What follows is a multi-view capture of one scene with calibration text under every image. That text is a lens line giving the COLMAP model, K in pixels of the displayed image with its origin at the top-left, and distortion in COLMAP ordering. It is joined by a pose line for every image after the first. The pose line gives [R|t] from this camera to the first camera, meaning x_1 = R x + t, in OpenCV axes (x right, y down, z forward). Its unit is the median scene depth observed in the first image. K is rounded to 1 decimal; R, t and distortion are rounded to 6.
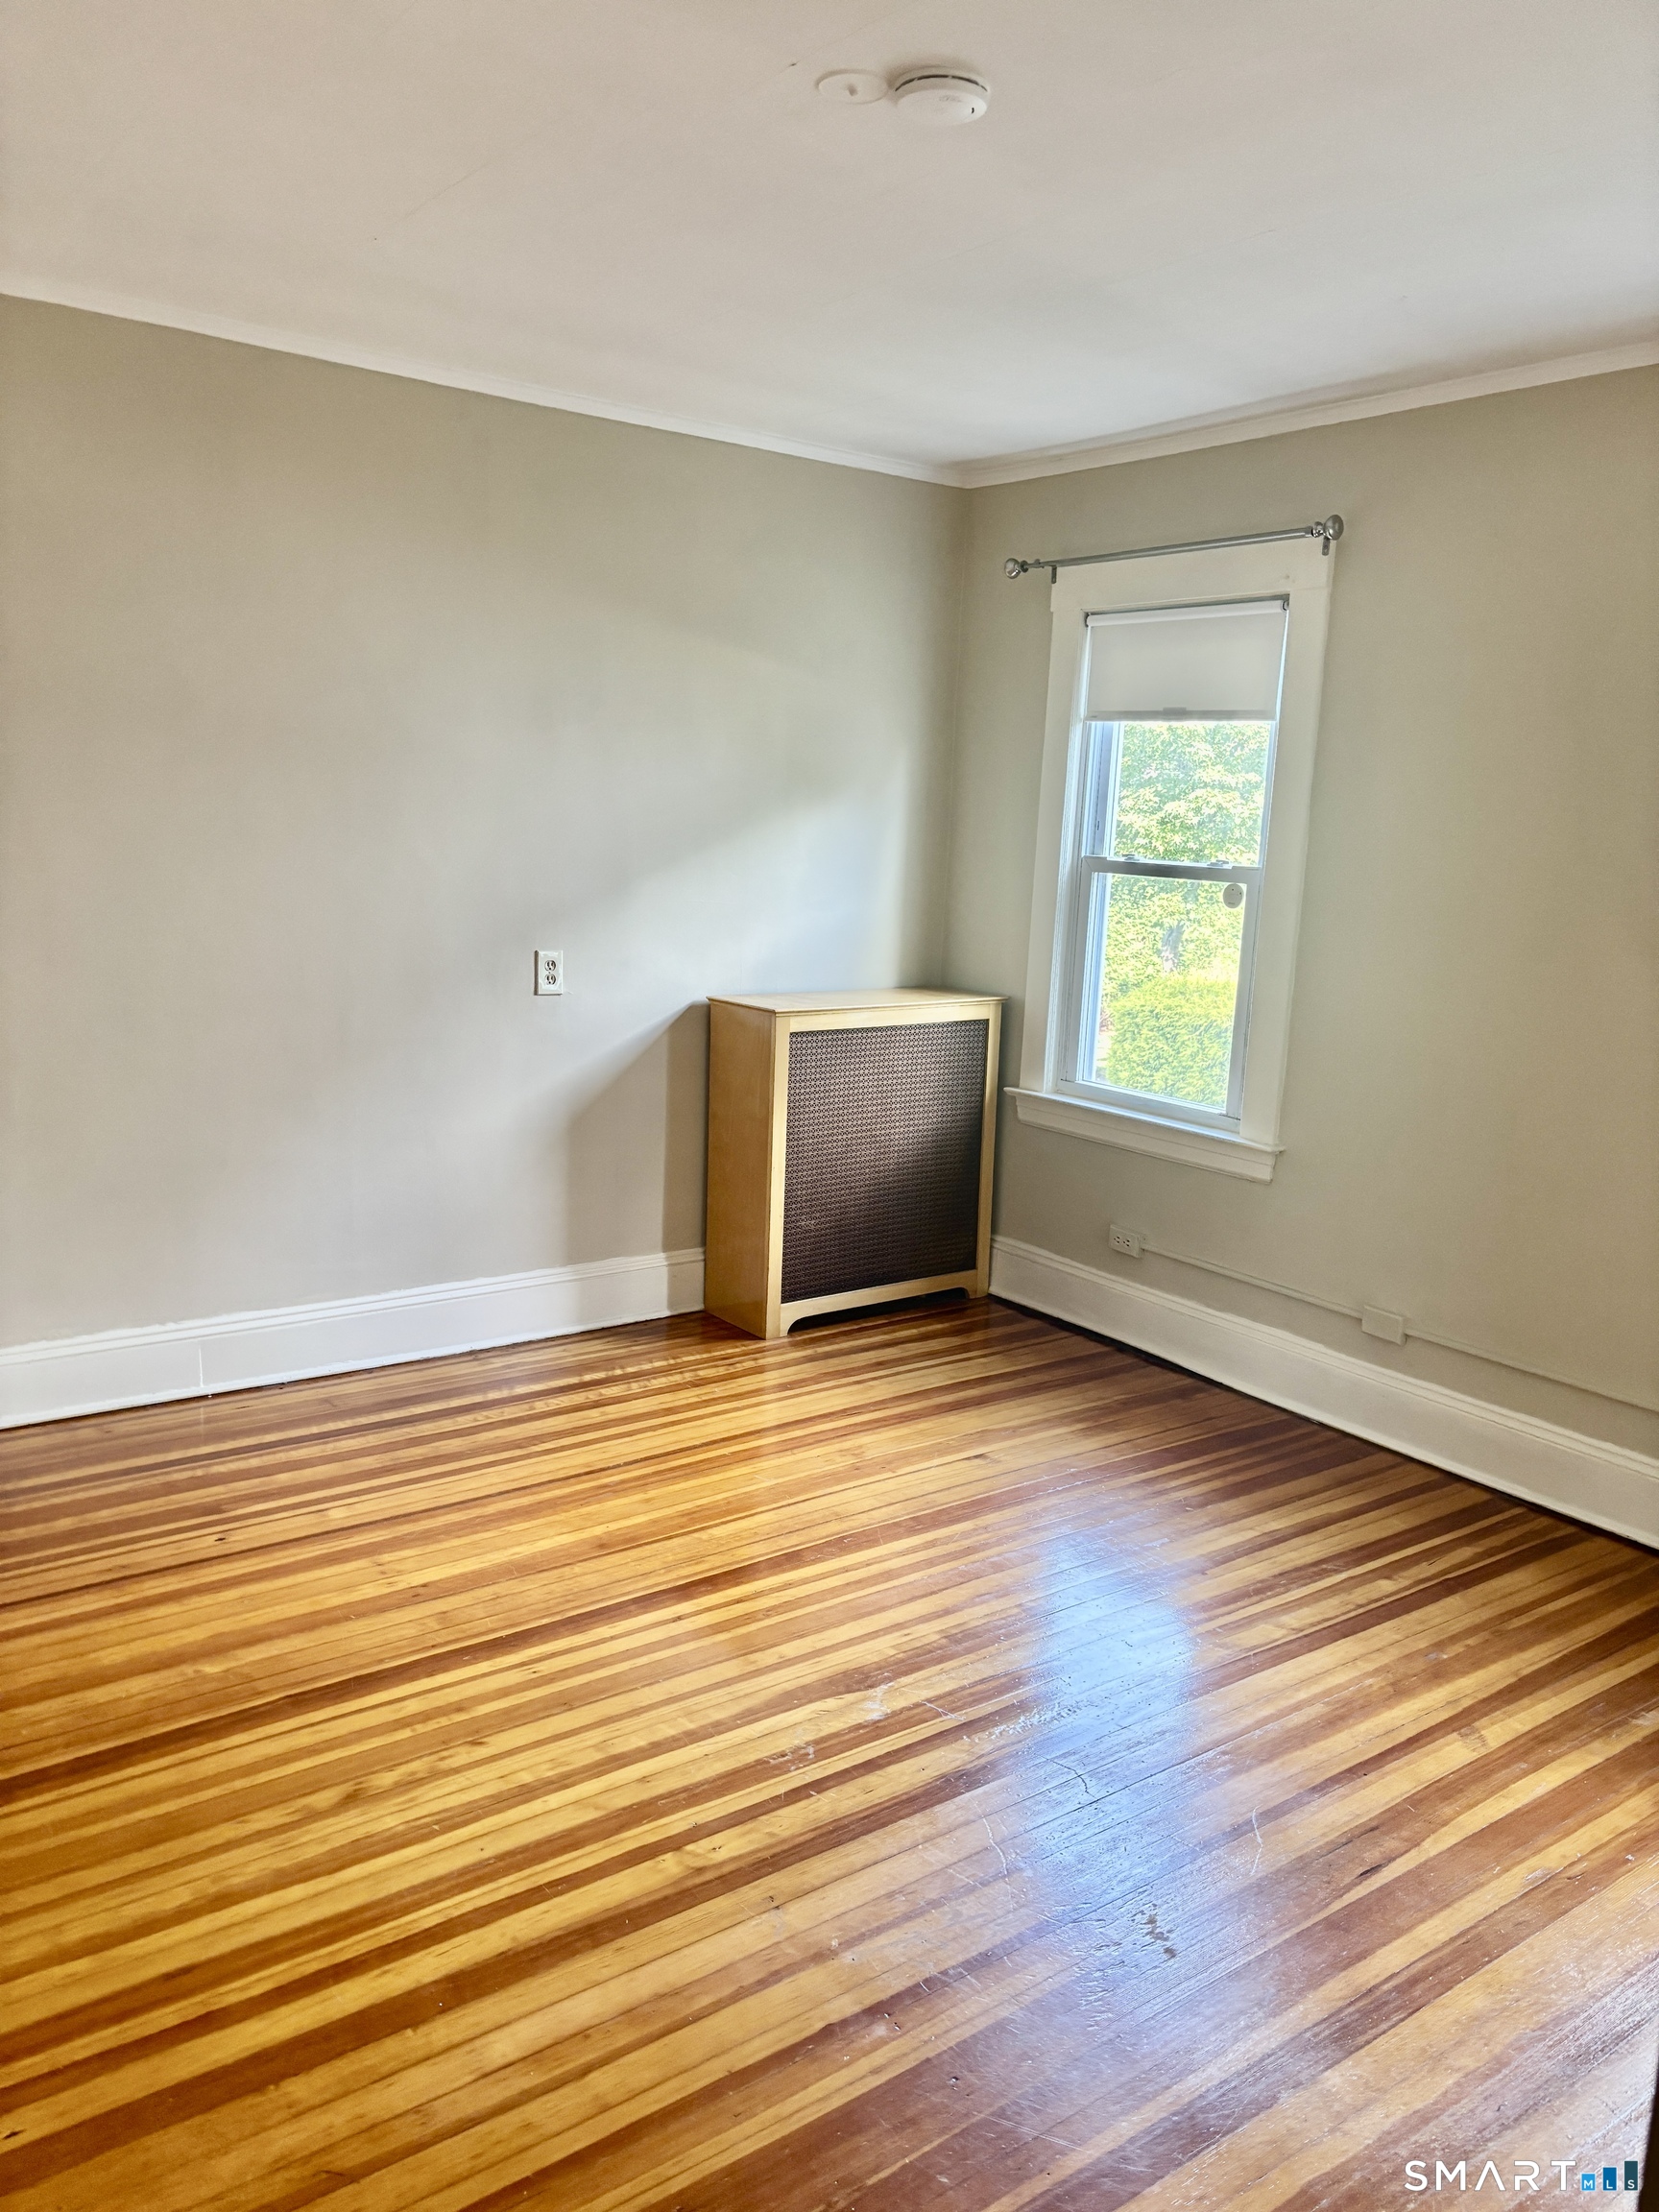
lens RADIAL K [[1662.2, 0, 828.1], [0, 1662.2, 1107.5], [0, 0, 1]] dist [0.048340, -0.057318]
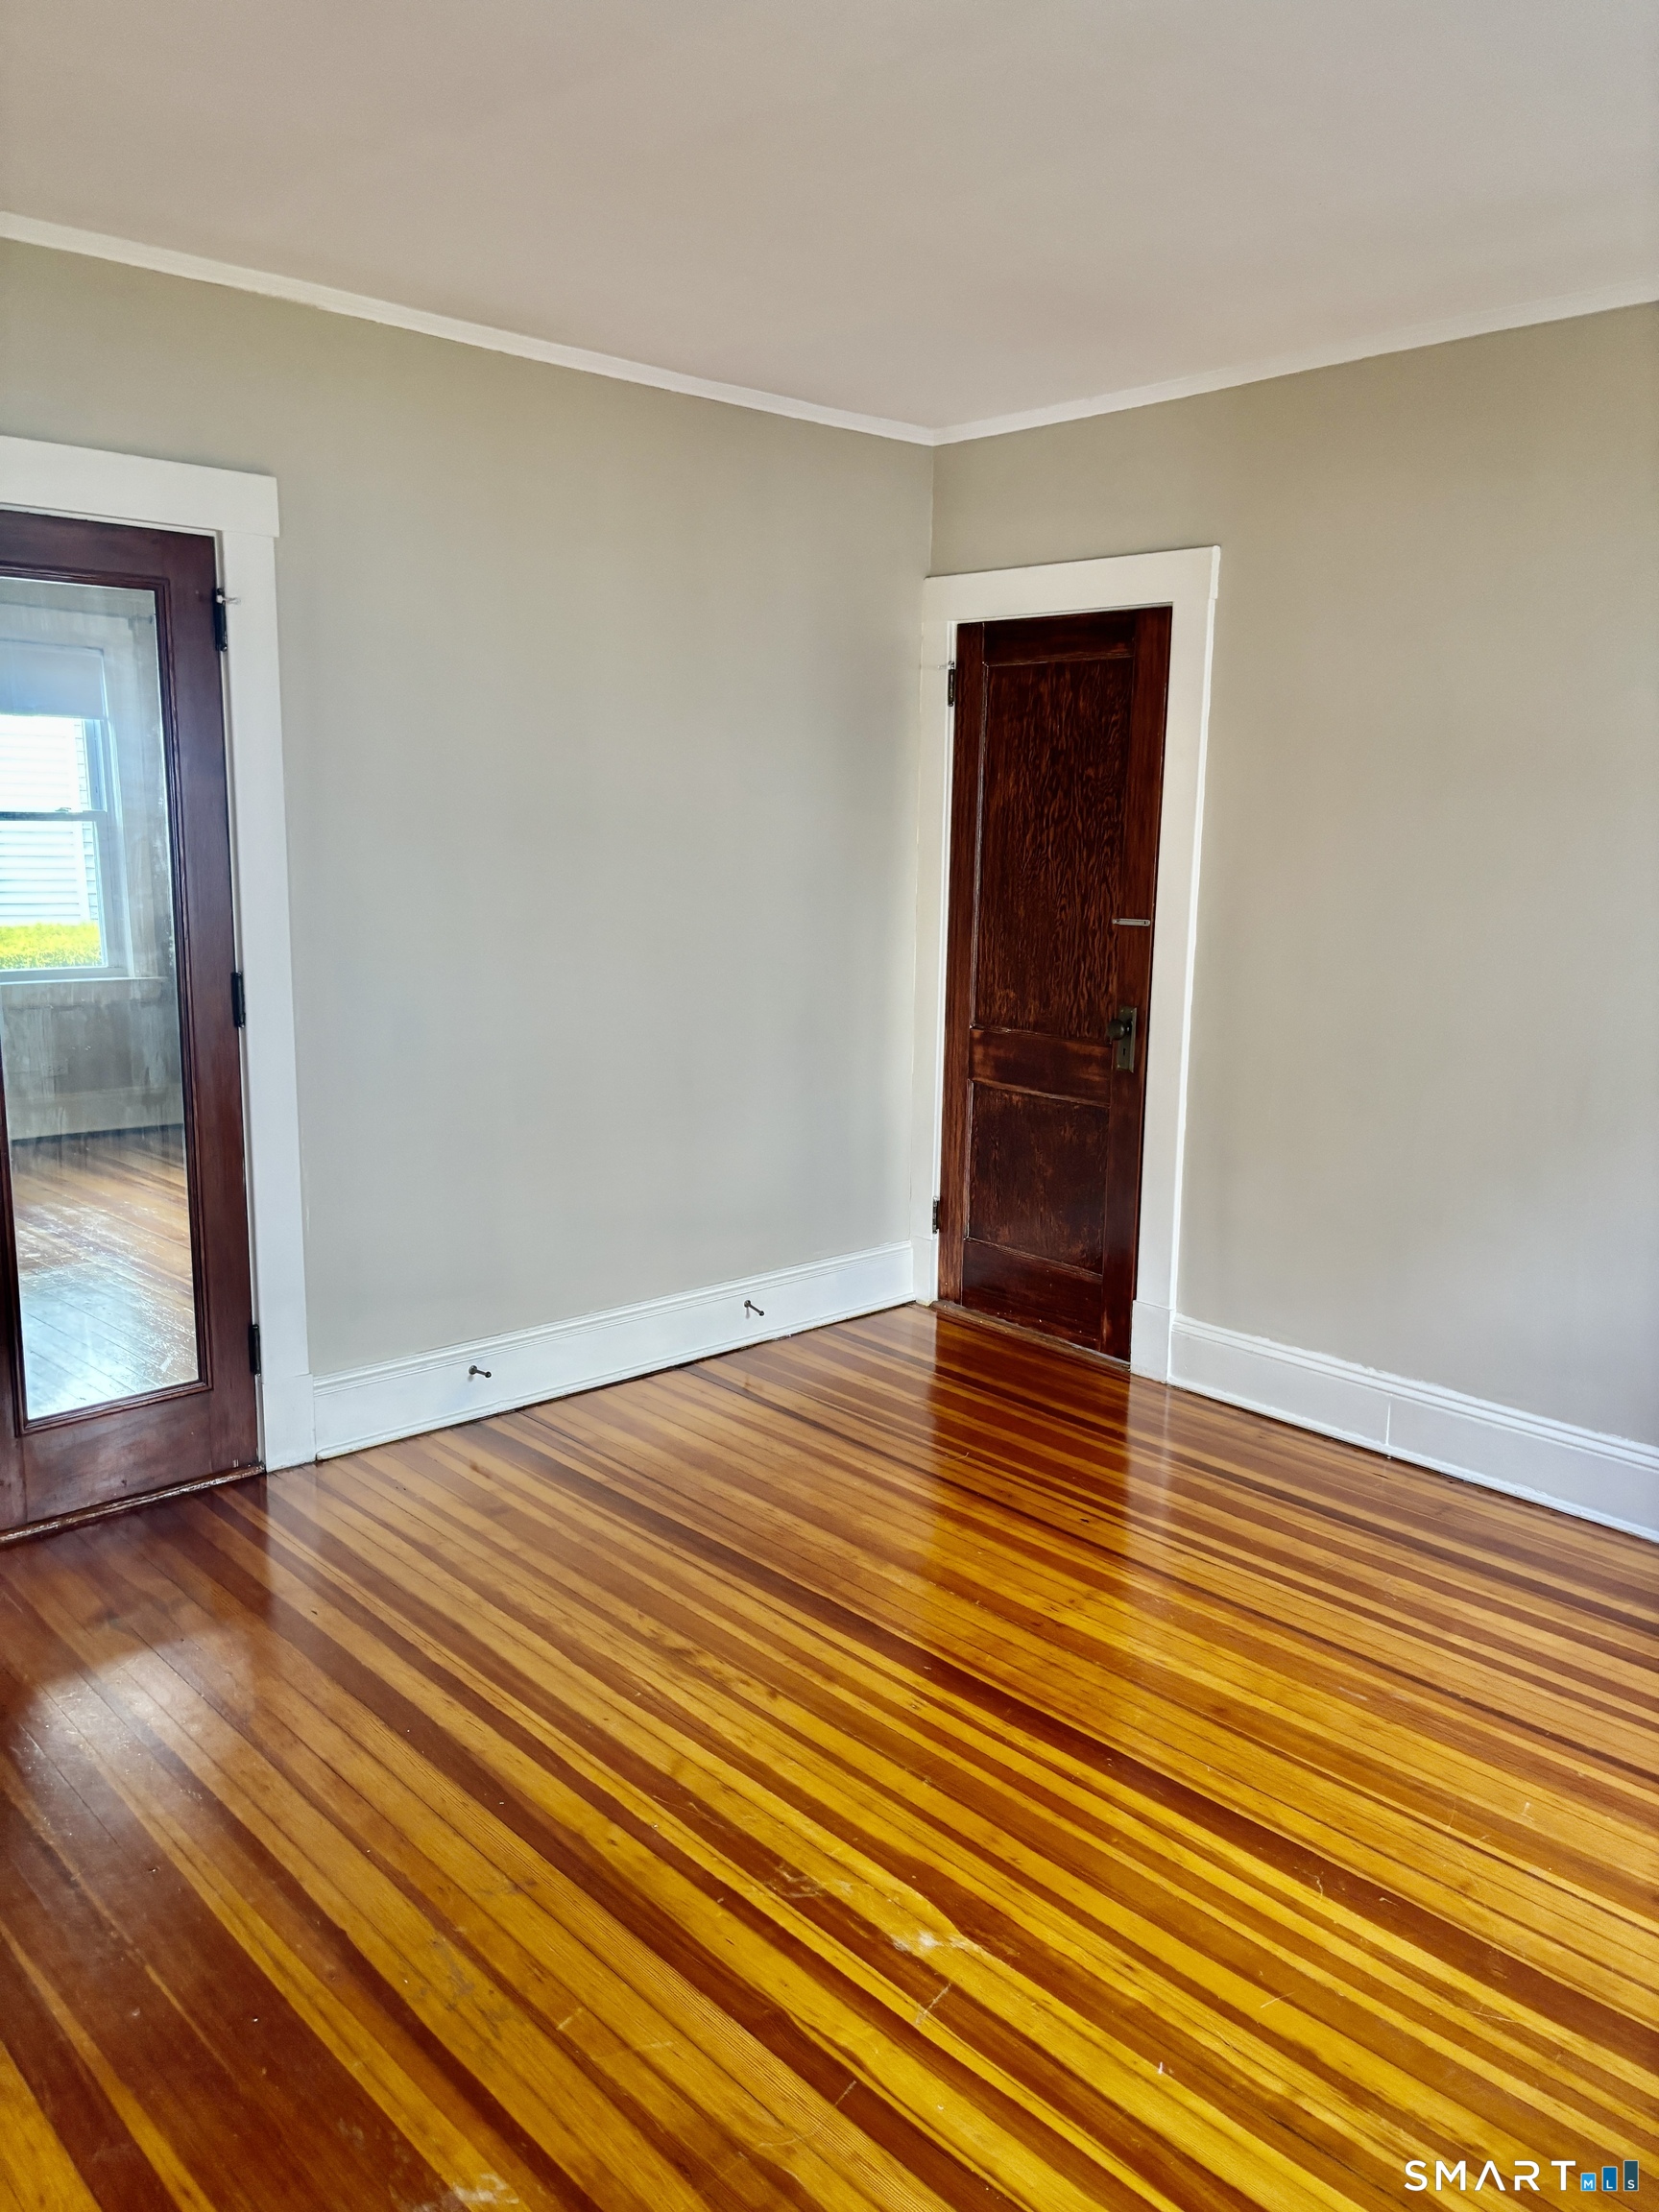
lens RADIAL K [[1662.2, 0, 828.1], [0, 1662.2, 1107.5], [0, 0, 1]] dist [0.048340, -0.057318]
pose [[0.101823, 0.130681, -0.986182, 0.731295], [-0.183513, 0.976788, 0.110488, -0.097071], [0.977730, 0.169727, 0.123441, 0.784245]]
